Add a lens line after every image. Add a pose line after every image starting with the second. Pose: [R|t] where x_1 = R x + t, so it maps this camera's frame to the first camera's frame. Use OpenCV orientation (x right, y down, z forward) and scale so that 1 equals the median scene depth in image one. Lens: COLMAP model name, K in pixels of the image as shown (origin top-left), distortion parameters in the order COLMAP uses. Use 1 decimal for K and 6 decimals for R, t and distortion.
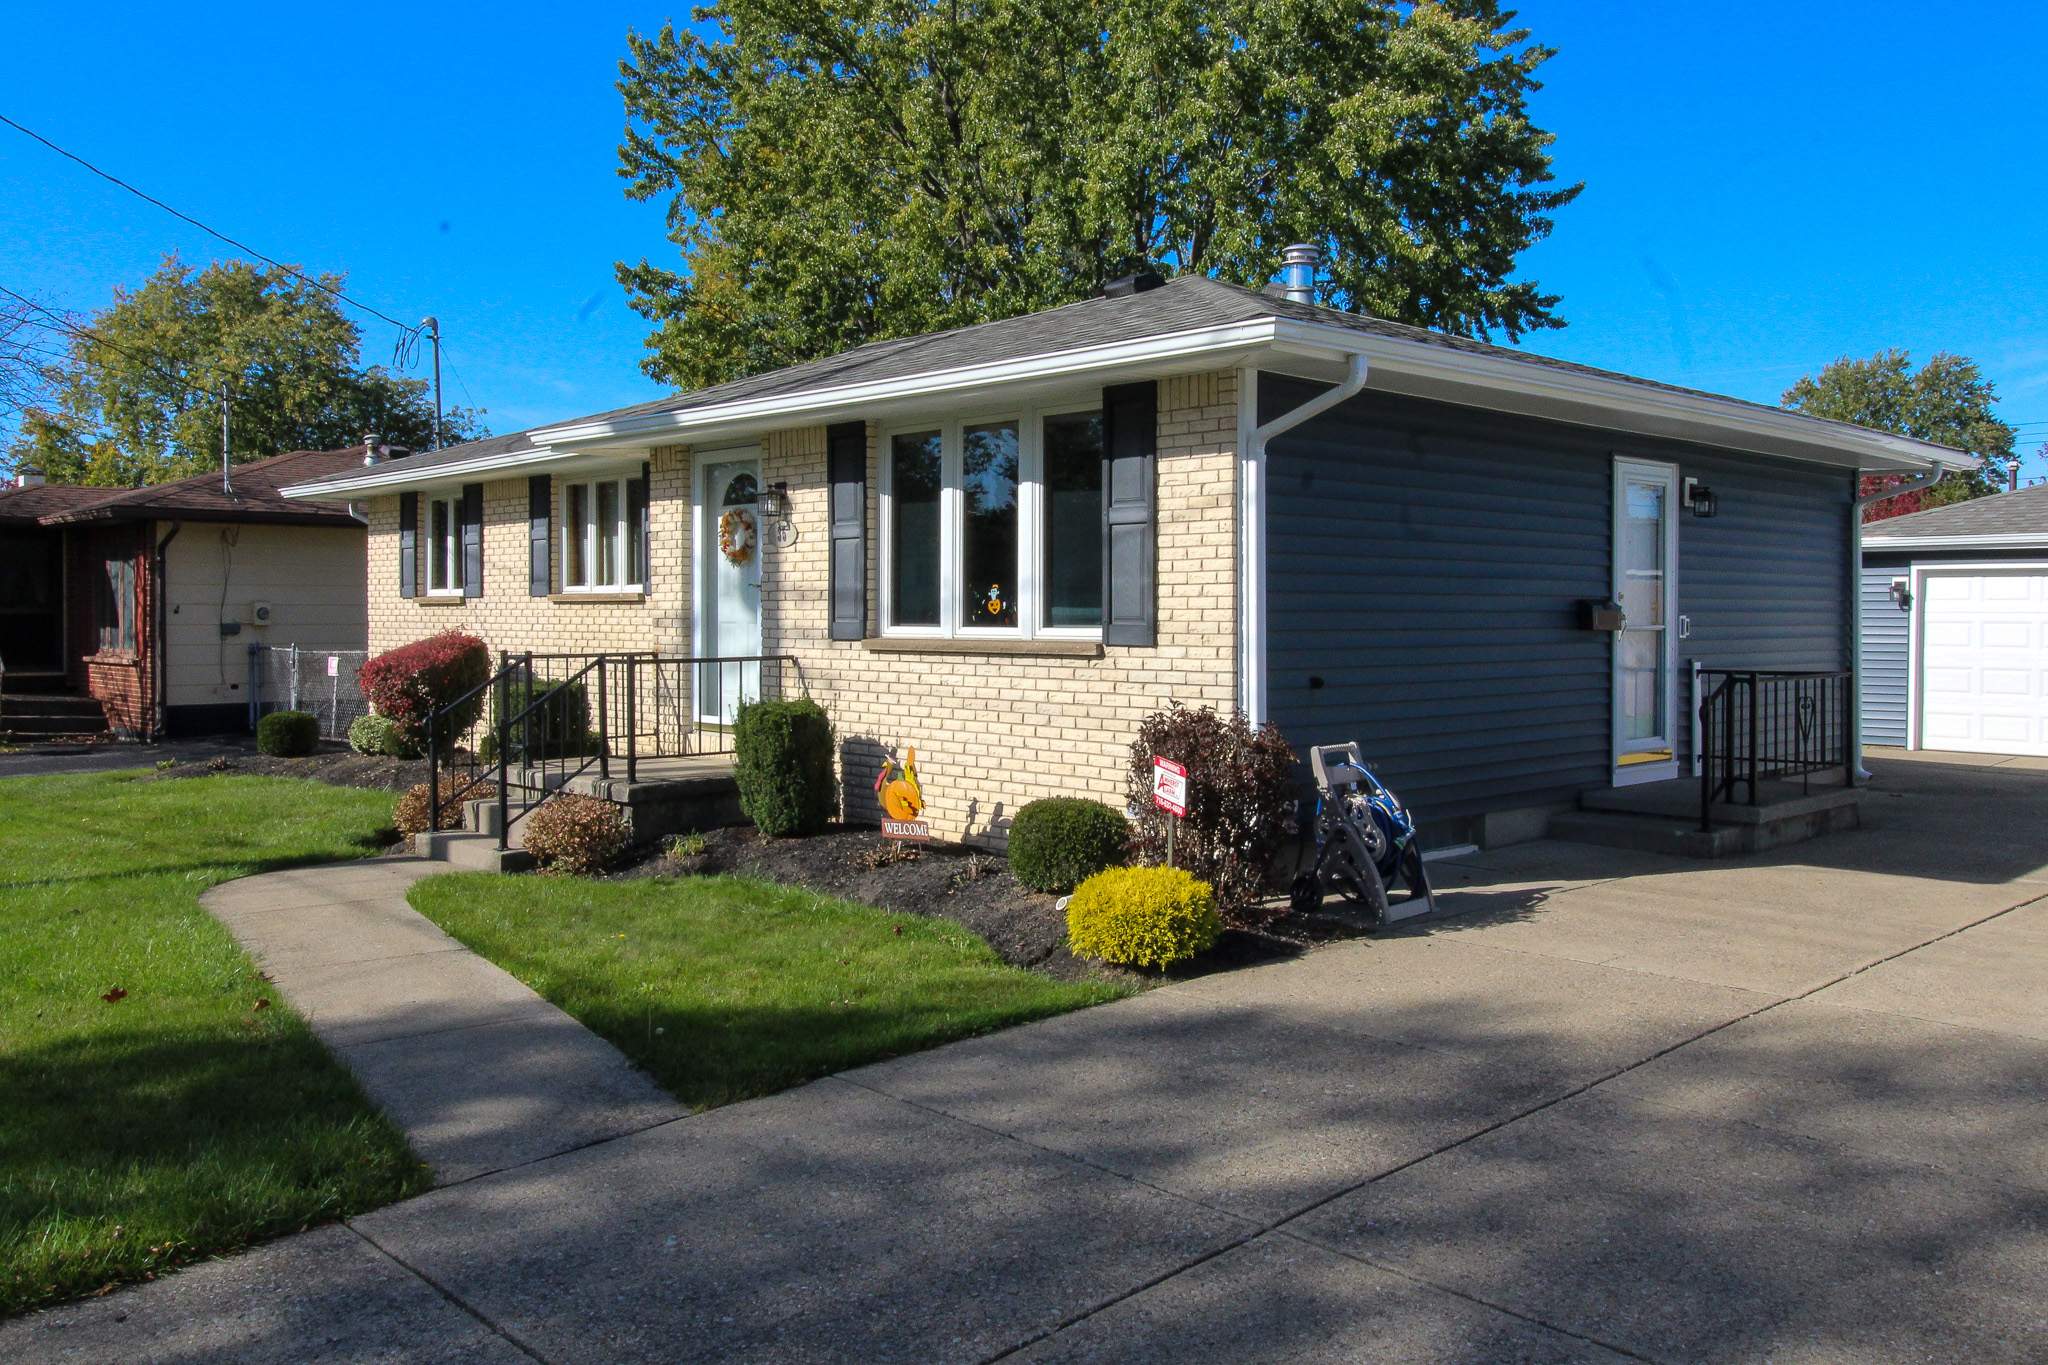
lens RADIAL K [[1638.2, 0, 1020.8], [0, 1638.2, 644.8], [0, 0, 1]] dist [0.003278, 0.001475]
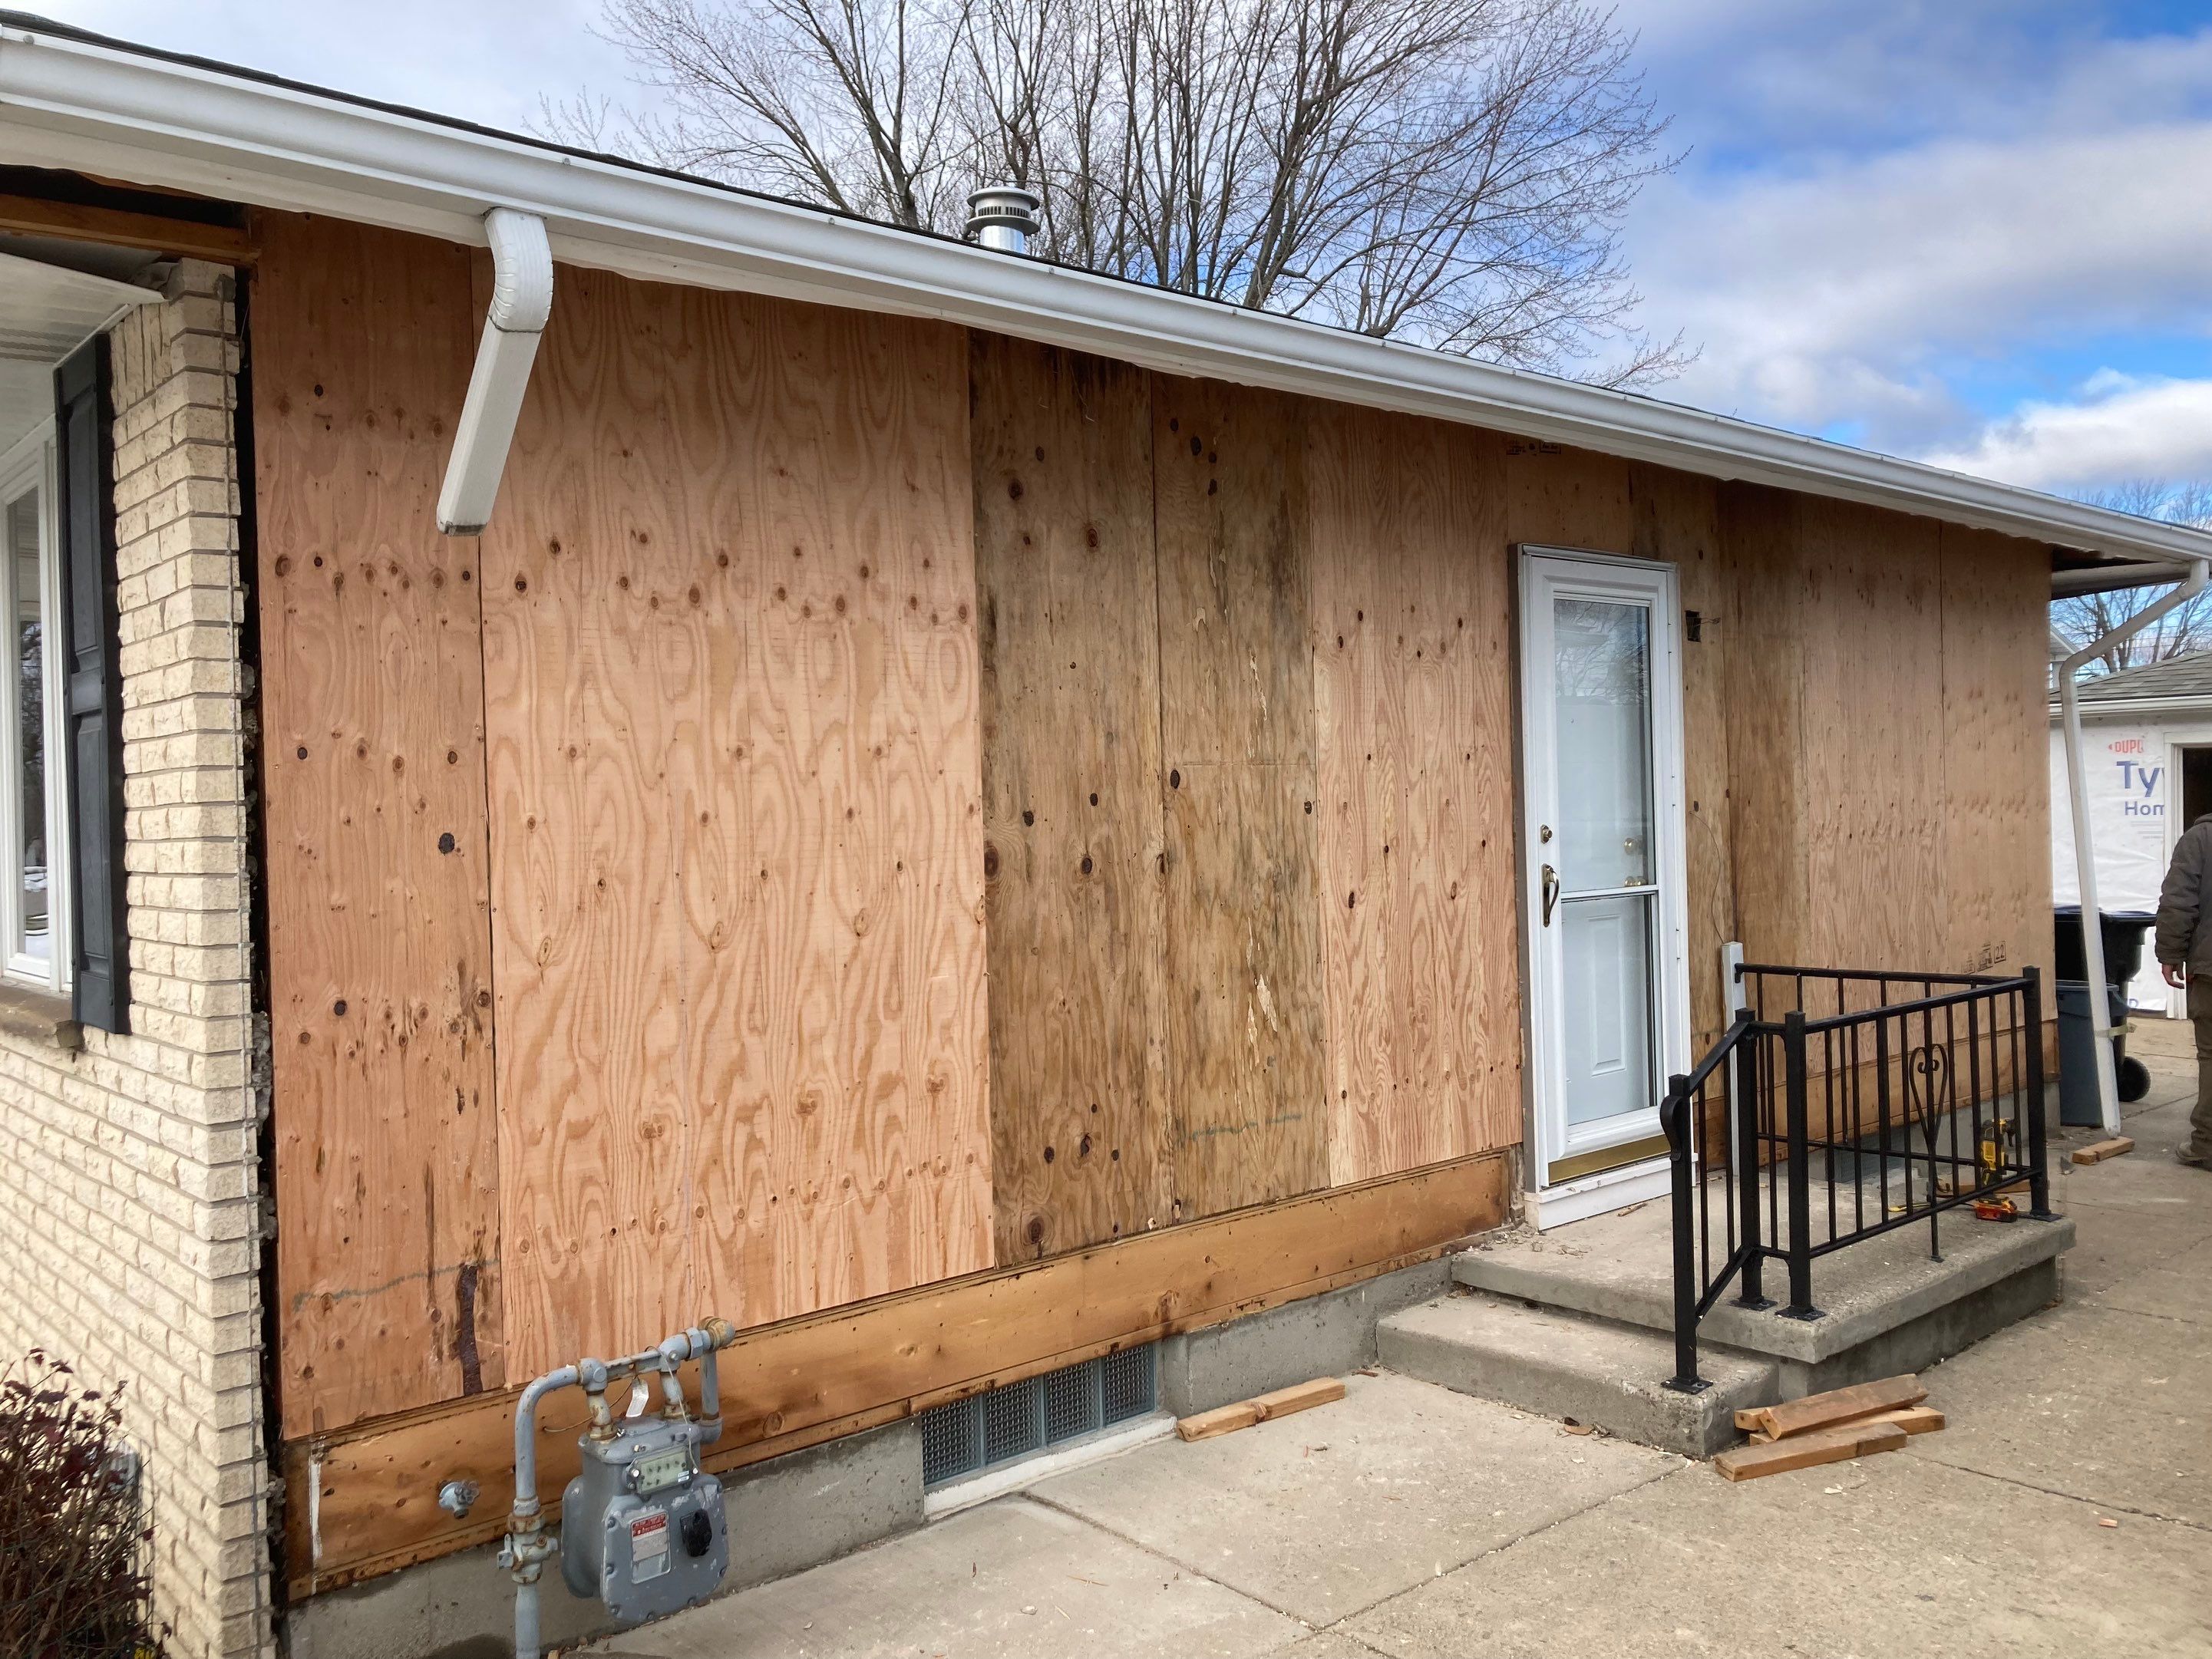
lens RADIAL K [[1795.1, 0, 1110.9], [0, 1795.1, 813.3], [0, 0, 1]] dist [0.027260, -0.004029]
pose [[0.999248, -0.025758, -0.028993, 0.272236], [0.025391, 0.999594, -0.012965, -0.034125], [0.029315, 0.012219, 0.999496, 0.496953]]
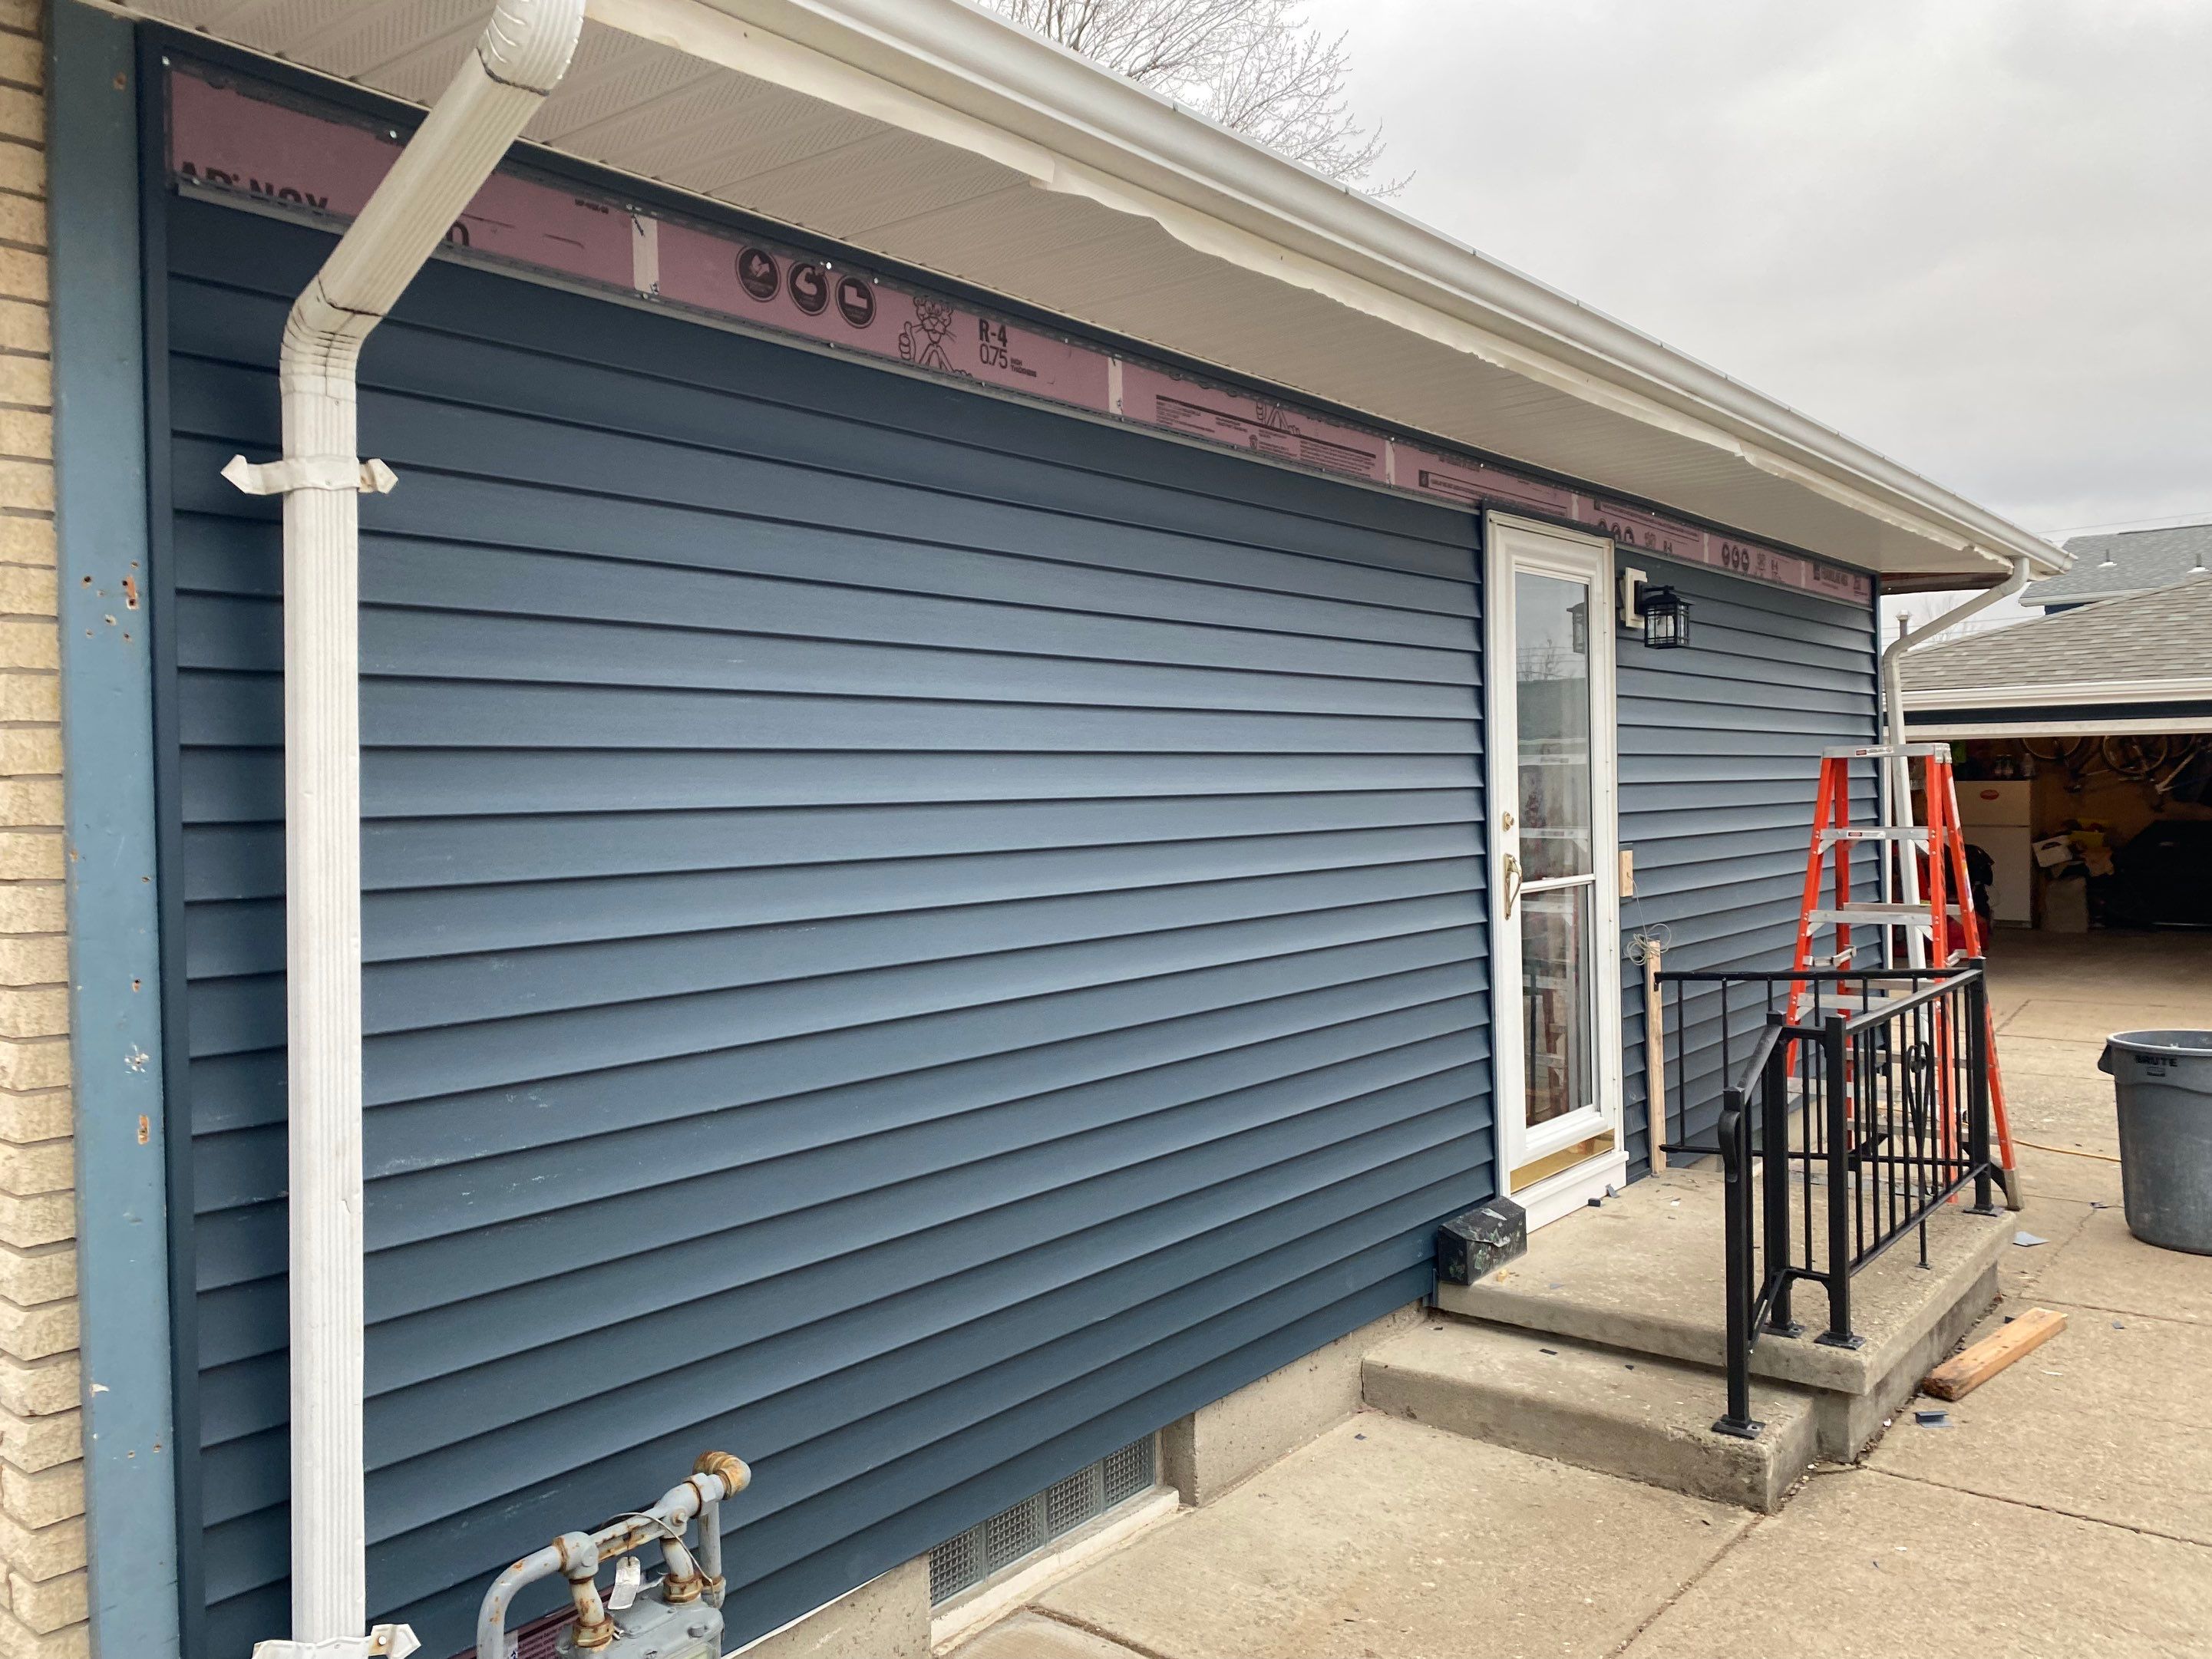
lens RADIAL K [[1685.8, 0, 1103.5], [0, 1685.8, 817.8], [0, 0, 1]] dist [0.054248, -0.060169]
pose [[0.990531, -0.021805, 0.135549, 0.204803], [0.021375, 0.999761, 0.004627, -0.037486], [-0.135617, -0.001686, 0.990760, 0.590056]]
